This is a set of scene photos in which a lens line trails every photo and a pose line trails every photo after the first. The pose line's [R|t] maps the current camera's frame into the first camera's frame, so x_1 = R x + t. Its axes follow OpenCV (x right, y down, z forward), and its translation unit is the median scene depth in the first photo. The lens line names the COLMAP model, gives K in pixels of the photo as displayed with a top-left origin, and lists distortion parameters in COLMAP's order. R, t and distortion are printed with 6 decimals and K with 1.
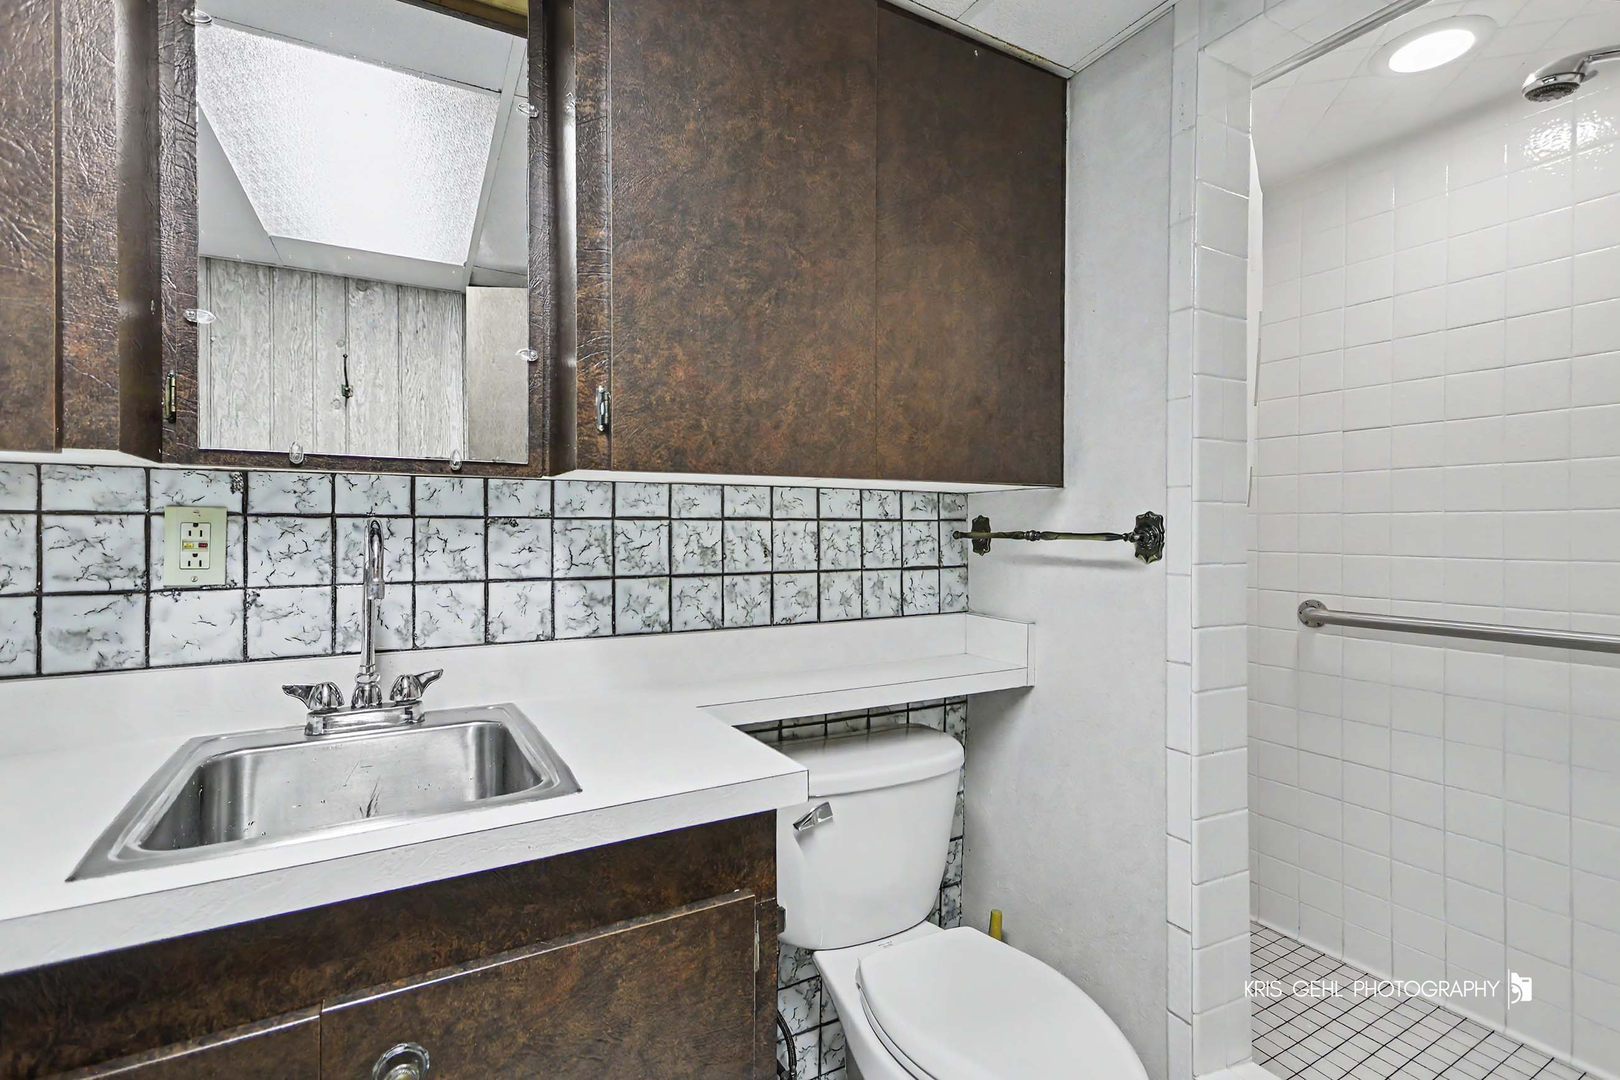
lens RADIAL K [[759.2, 0, 815.5], [0, 759.2, 532.9], [0, 0, 1]] dist [0.013557, 0.000651]
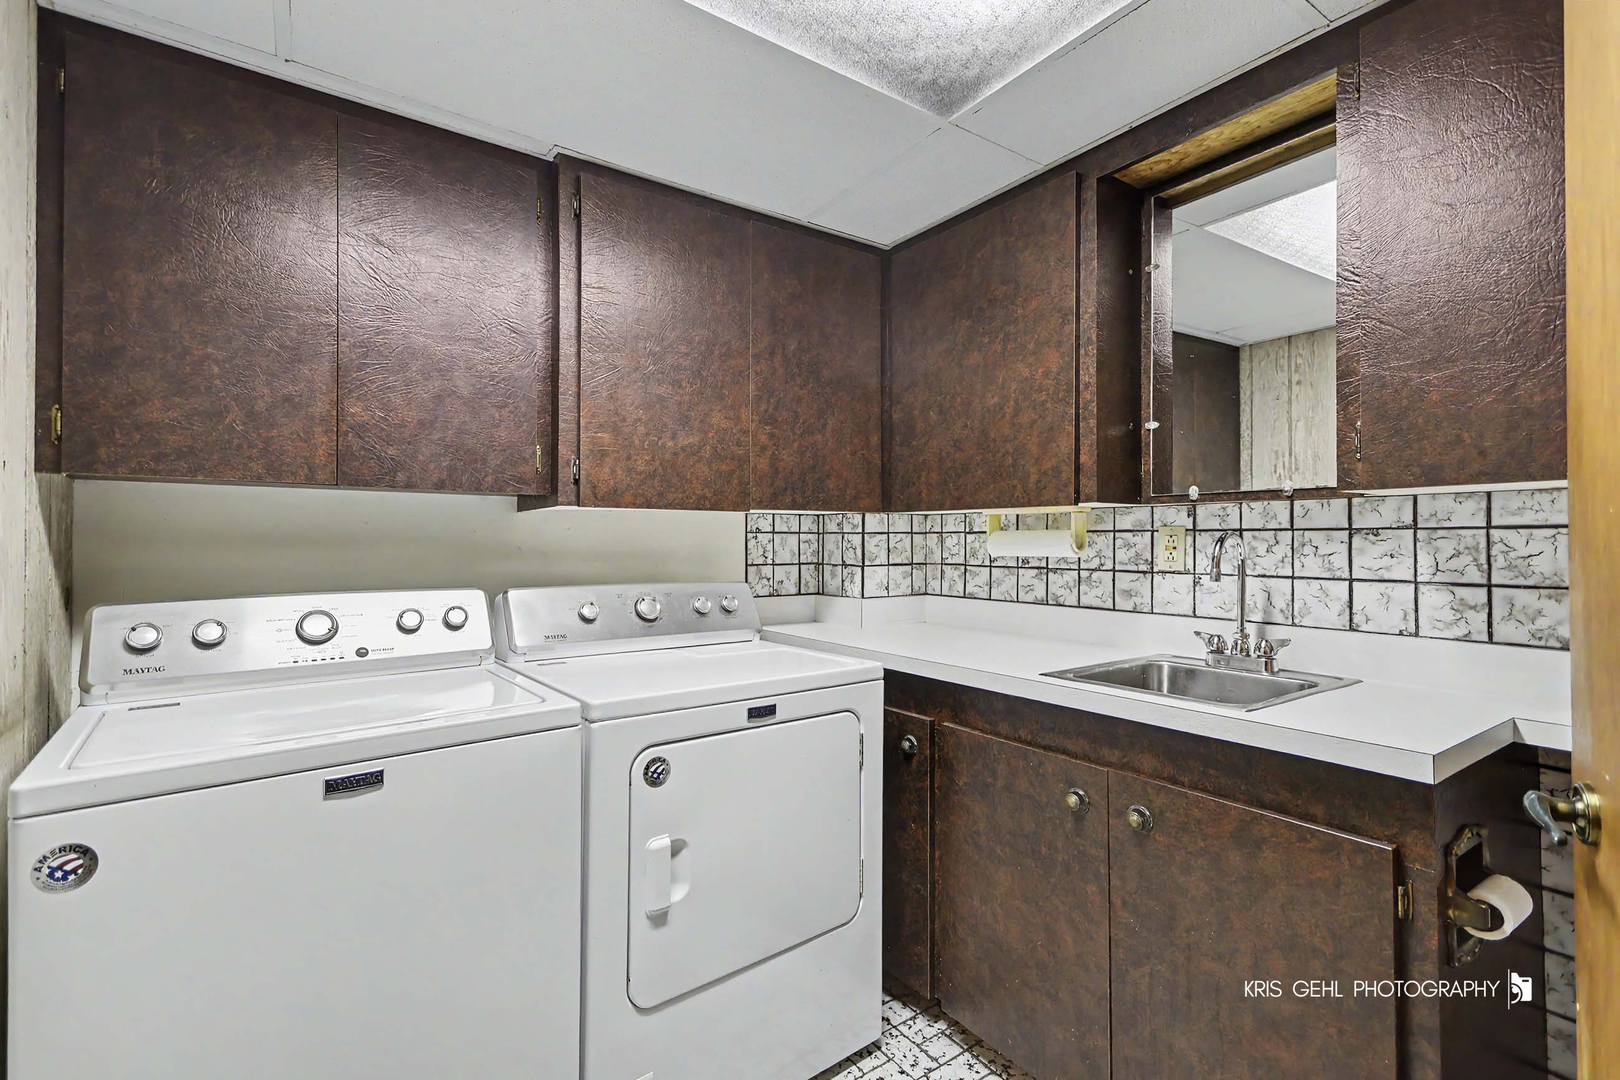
lens RADIAL K [[759.2, 0, 814.8], [0, 759.2, 537.0], [0, 0, 1]] dist [0.013557, 0.000651]
pose [[0.101240, -0.006495, -0.994841, 0.777230], [-0.005506, 0.999960, -0.007089, 0.006908], [0.994847, 0.006196, 0.101200, -0.004723]]
